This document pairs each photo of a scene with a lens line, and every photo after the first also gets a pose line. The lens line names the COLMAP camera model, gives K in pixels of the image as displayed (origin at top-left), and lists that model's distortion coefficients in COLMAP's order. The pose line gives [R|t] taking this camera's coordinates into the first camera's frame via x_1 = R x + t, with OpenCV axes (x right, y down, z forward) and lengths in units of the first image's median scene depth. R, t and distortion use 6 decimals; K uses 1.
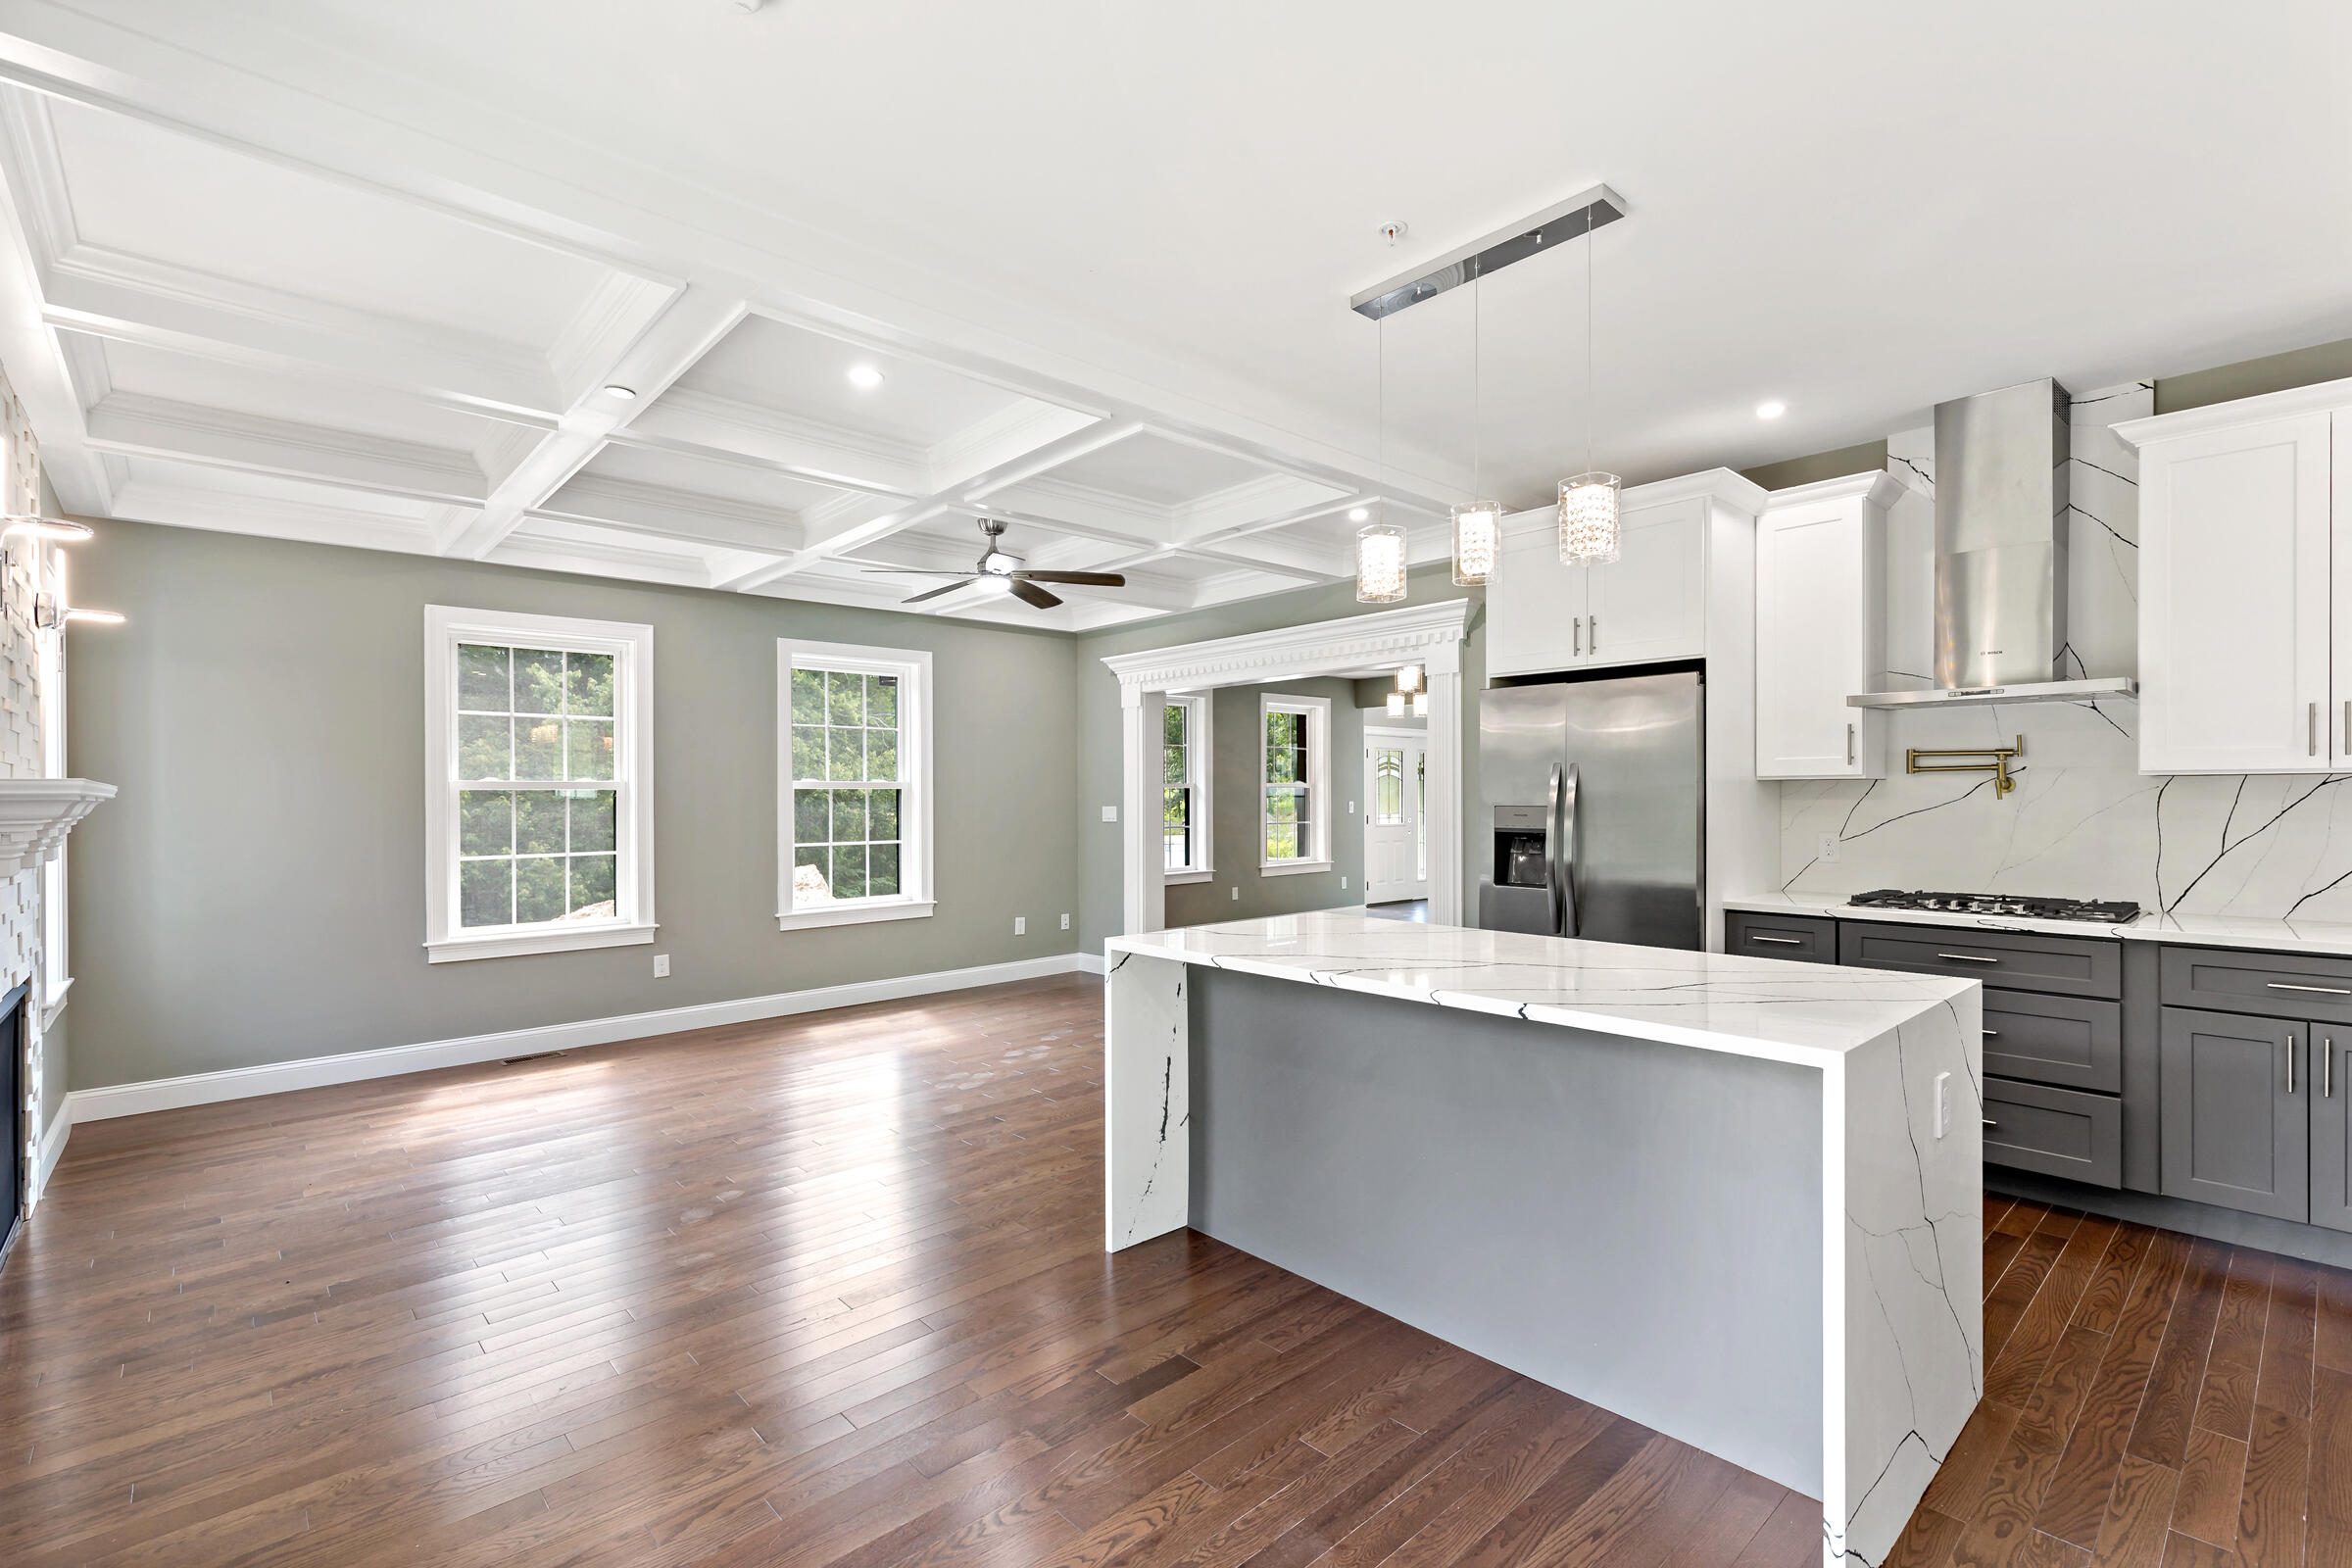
lens RADIAL K [[1075.8, 0, 1191.6], [0, 1075.8, 811.6], [0, 0, 1]] dist [0.012070, -0.001758]
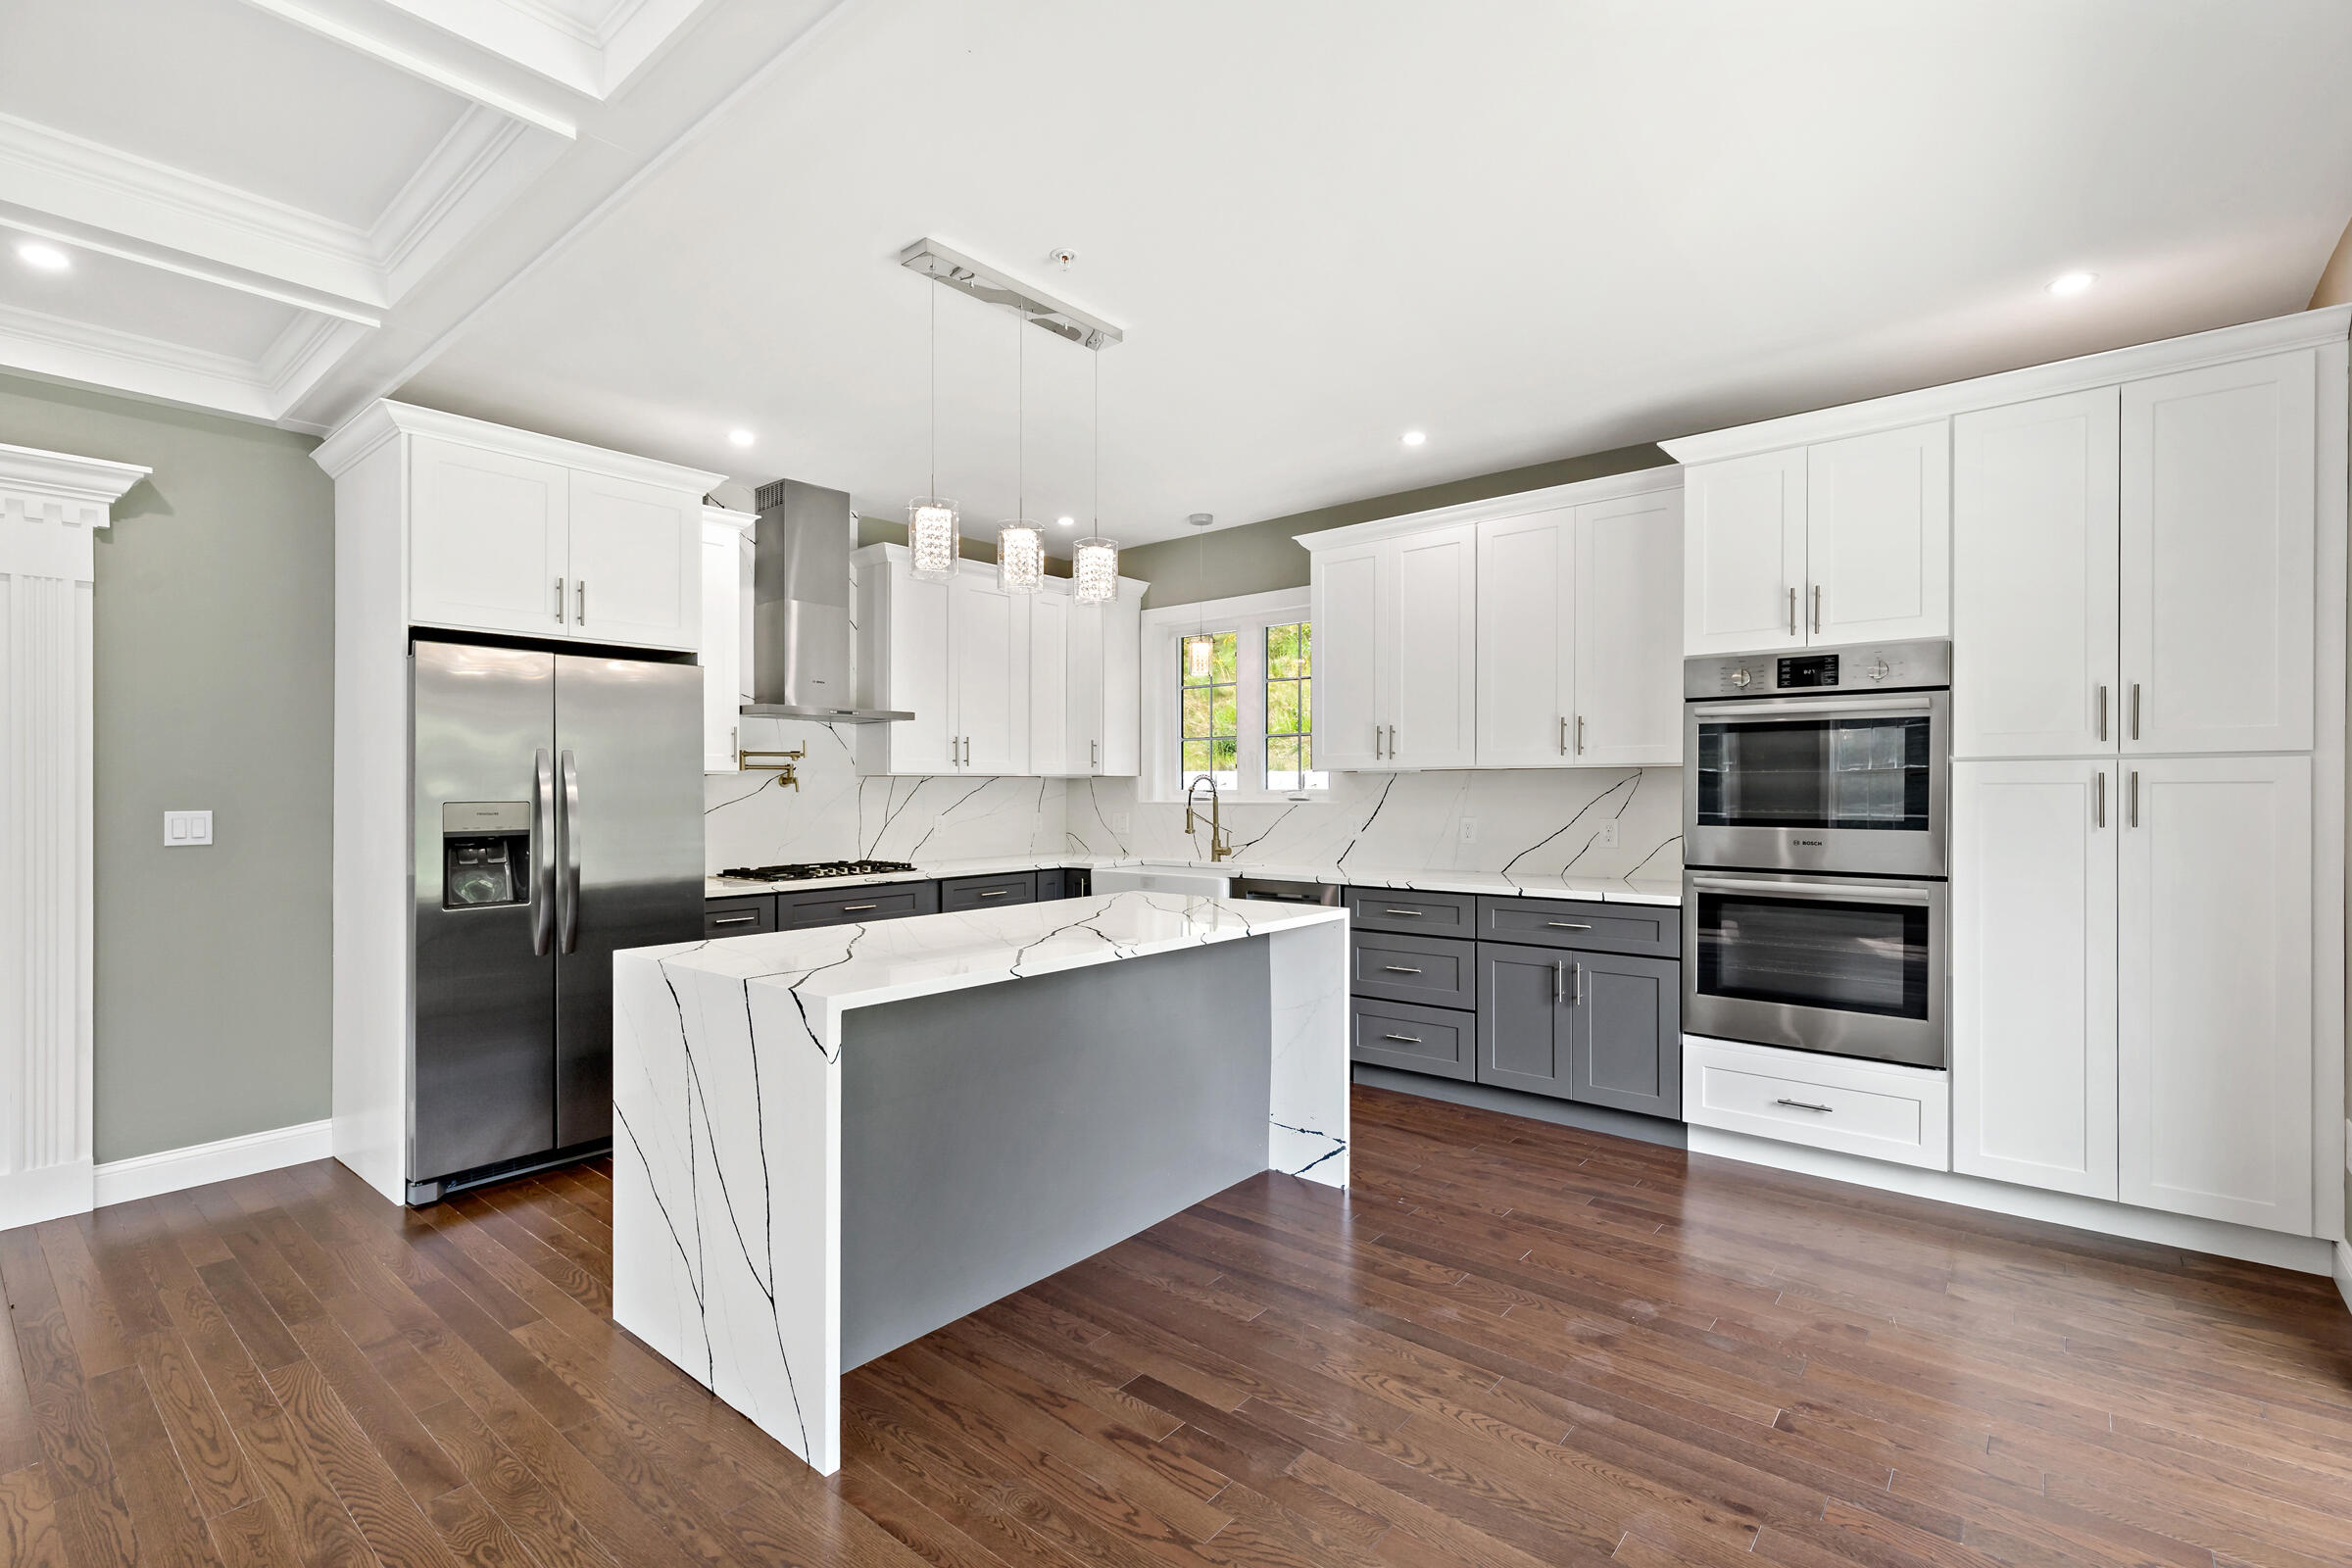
lens RADIAL K [[1075.8, 0, 1198.1], [0, 1075.8, 776.4], [0, 0, 1]] dist [0.012070, -0.001758]
pose [[-0.138737, 0.012998, 0.990244, -0.575511], [0.017258, 0.999794, -0.010706, -0.006192], [-0.990179, 0.015605, -0.138933, 0.642816]]
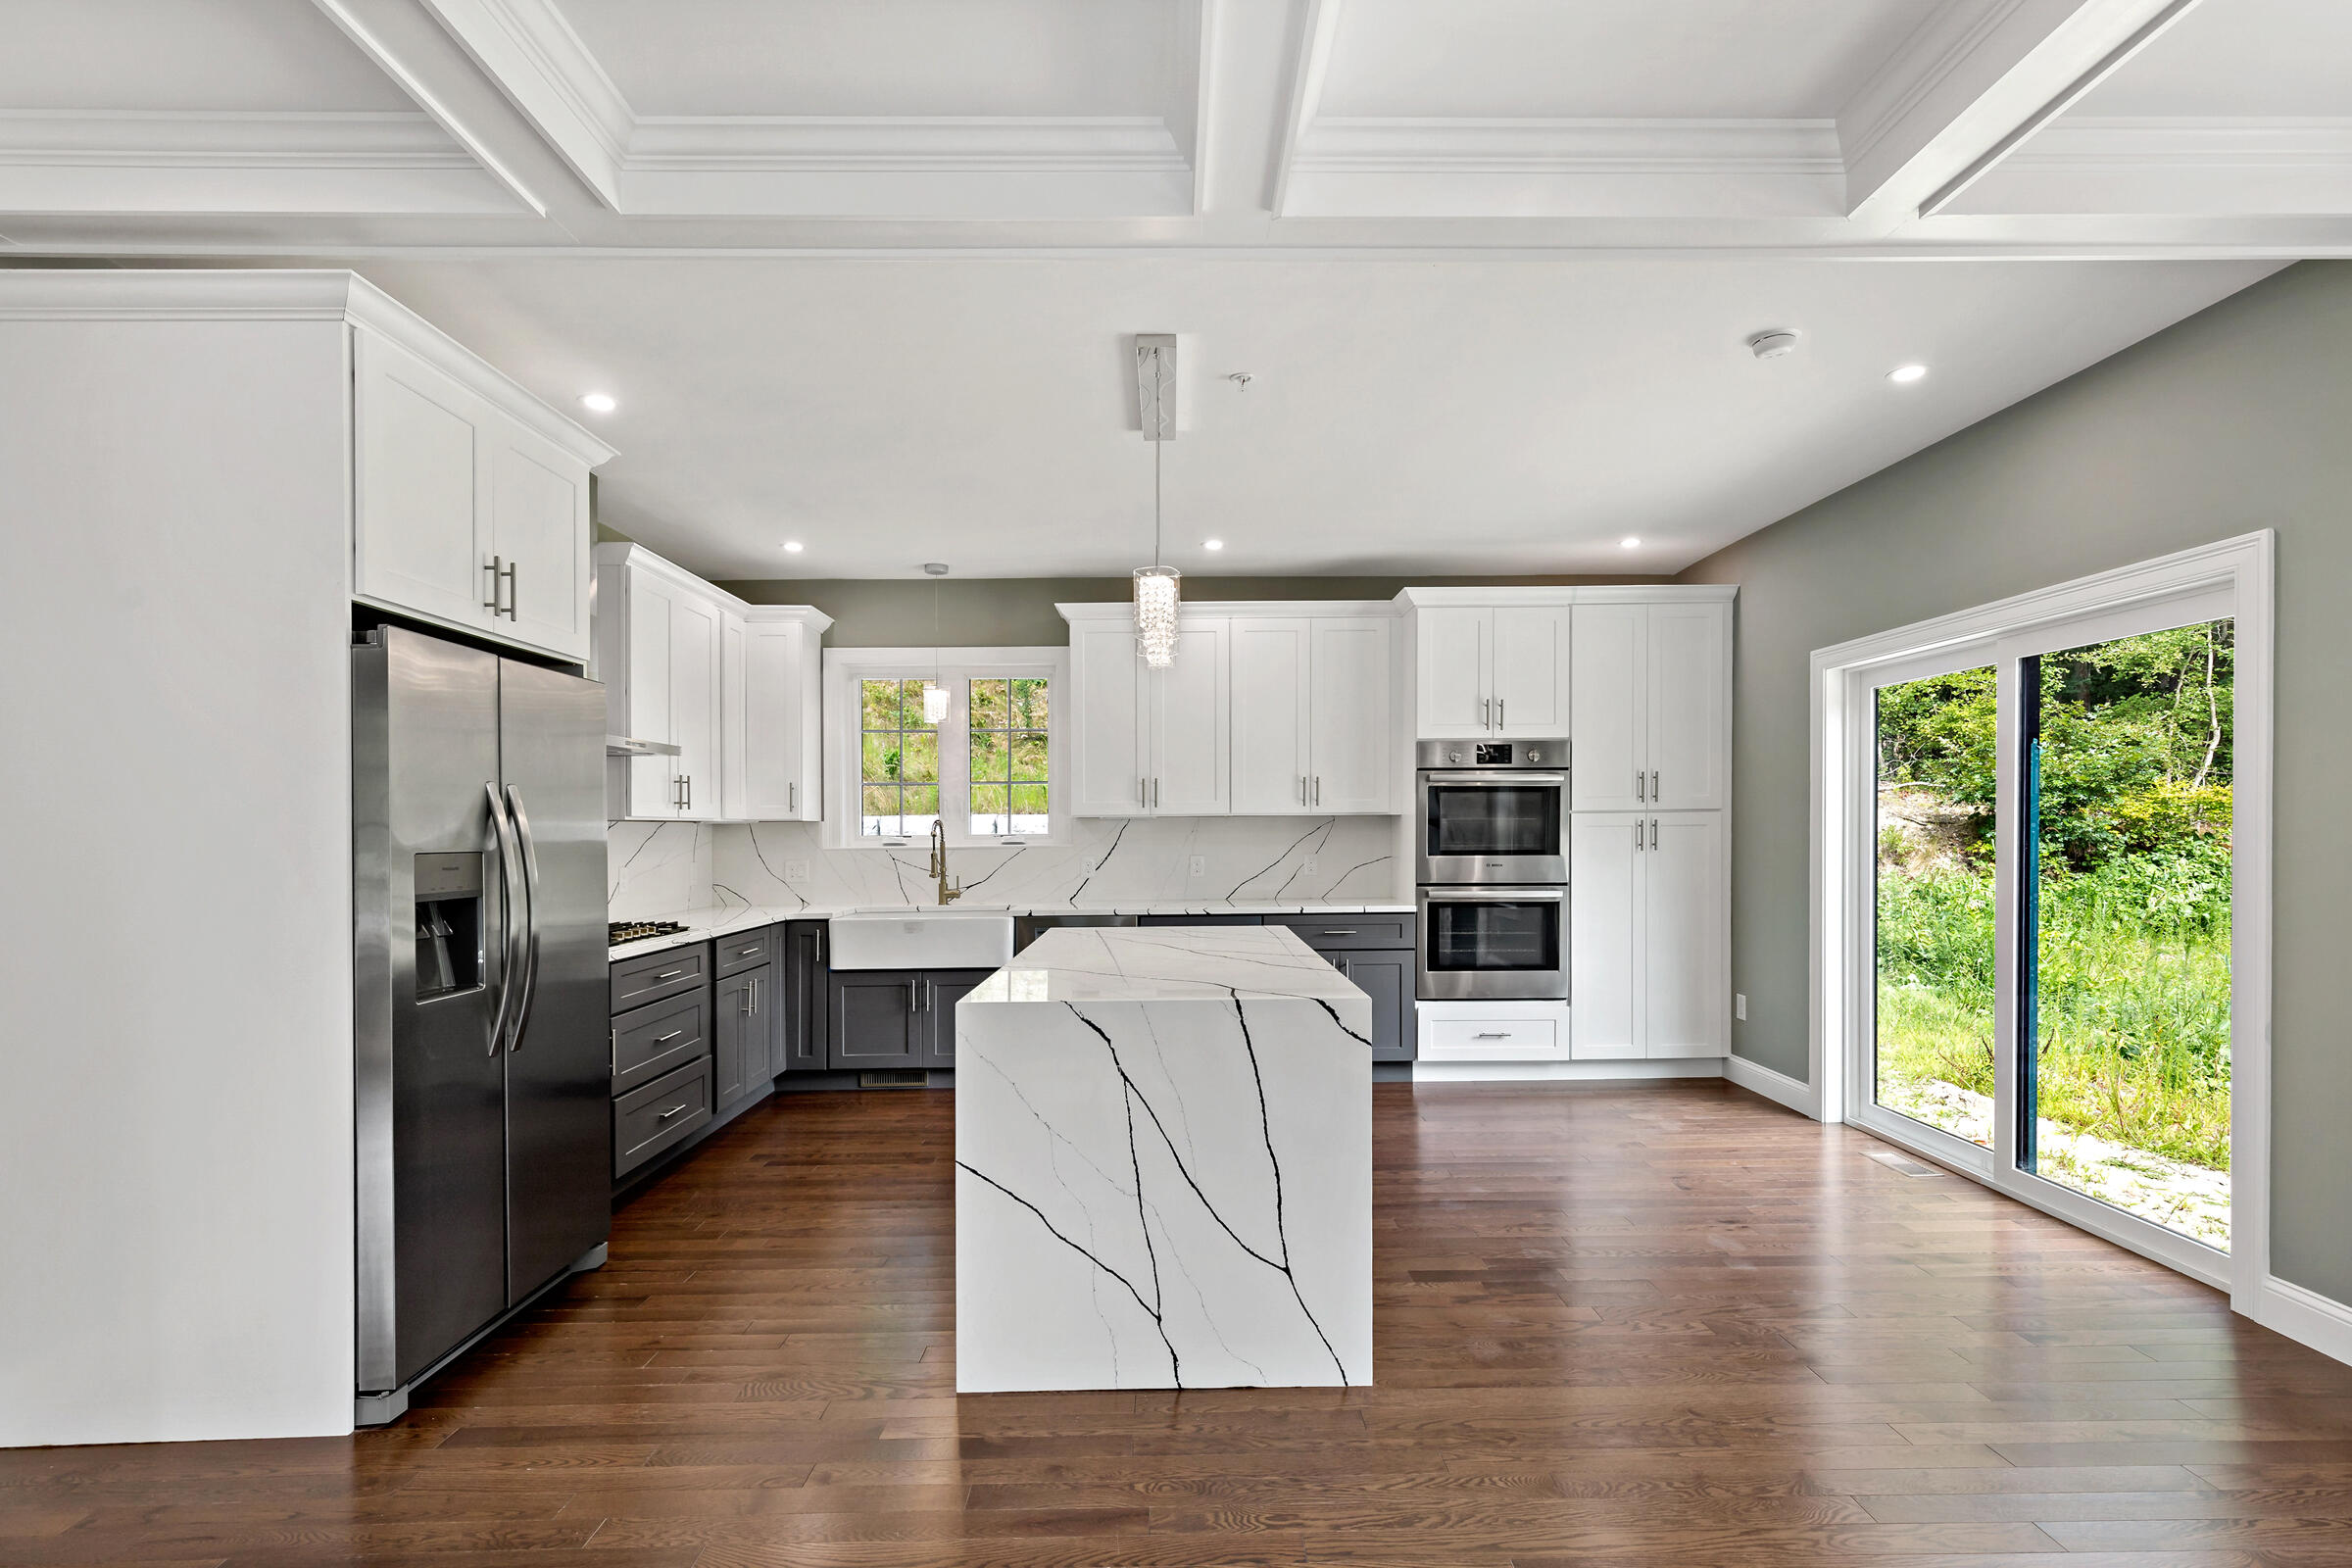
lens RADIAL K [[1075.8, 0, 1179.6], [0, 1075.8, 839.5], [0, 0, 1]] dist [0.012070, -0.001758]
pose [[-0.748866, 0.003606, 0.662712, -0.378053], [0.019478, 0.999673, 0.016570, -0.014515], [-0.662435, 0.025317, -0.748691, 1.276657]]
